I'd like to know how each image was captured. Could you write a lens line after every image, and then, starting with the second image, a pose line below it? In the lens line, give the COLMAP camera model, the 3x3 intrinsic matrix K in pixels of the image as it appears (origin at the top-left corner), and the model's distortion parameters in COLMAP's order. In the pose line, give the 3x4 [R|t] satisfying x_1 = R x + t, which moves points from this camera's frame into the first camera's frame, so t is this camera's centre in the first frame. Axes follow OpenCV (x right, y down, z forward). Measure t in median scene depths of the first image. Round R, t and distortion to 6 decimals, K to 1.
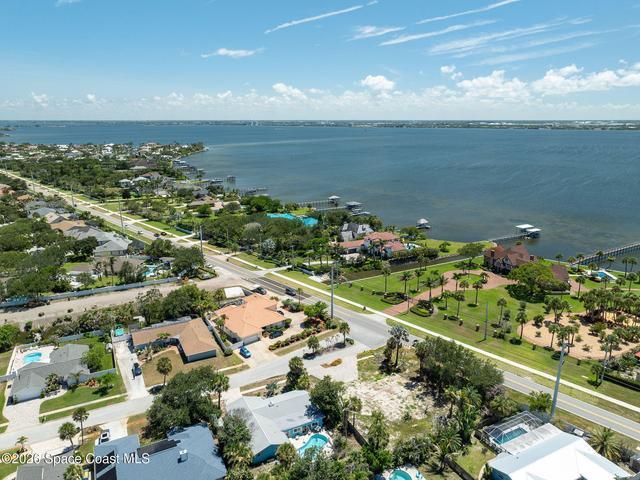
lens RADIAL K [[451.5, 0, 322.3], [0, 451.5, 240.4], [0, 0, 1]] dist [-0.002939, -0.000250]
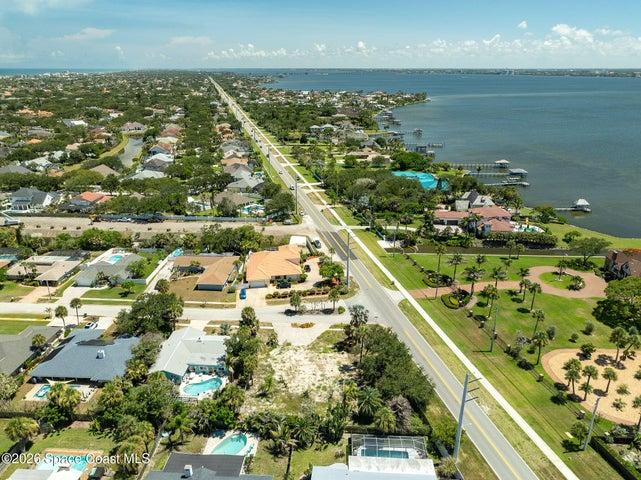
lens RADIAL K [[449.0, 0, 320.5], [0, 449.0, 240.0], [0, 0, 1]] dist [-0.003091, 0.008527]
pose [[0.858305, 0.185671, -0.478371, 0.391777], [-0.134493, 0.981051, 0.139466, -0.045250], [0.495201, -0.055367, 0.867012, 0.129051]]
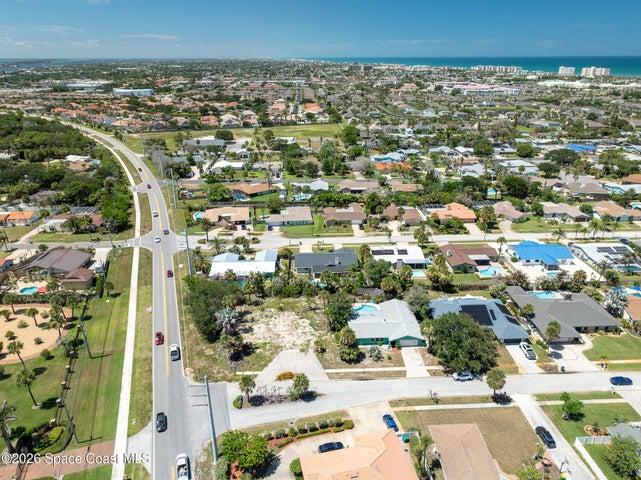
lens RADIAL K [[444.9, 0, 321.7], [0, 444.9, 242.1], [0, 0, 1]] dist [-0.001915, 0.004737]
pose [[-0.902692, -0.160903, 0.399070, -0.245252], [0.120528, 0.795769, 0.593485, -0.310953], [-0.413061, 0.583833, -0.698942, 1.098338]]
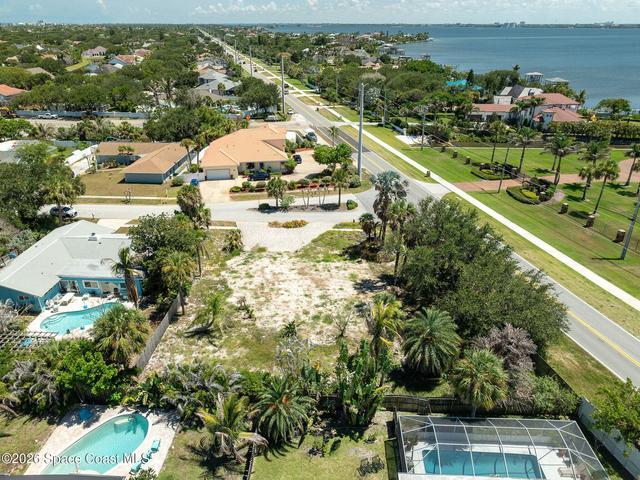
lens RADIAL K [[448.3, 0, 320.0], [0, 448.3, 240.0], [0, 0, 1]] dist [-0.003091, 0.008527]
pose [[0.865351, 0.220177, -0.450211, 0.258224], [-0.132866, 0.966971, 0.217517, 0.124687], [0.483233, -0.128410, 0.866023, 0.398794]]
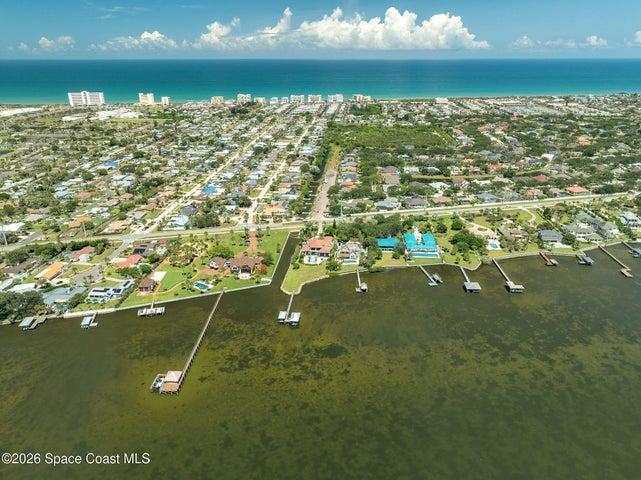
lens RADIAL K [[444.9, 0, 321.7], [0, 444.9, 242.1], [0, 0, 1]] dist [-0.001915, 0.004737]
pose [[-0.535679, 0.327687, -0.778248, 1.938438], [-0.221035, 0.835086, 0.503761, -1.167701], [0.814980, 0.441874, -0.374908, 2.296045]]
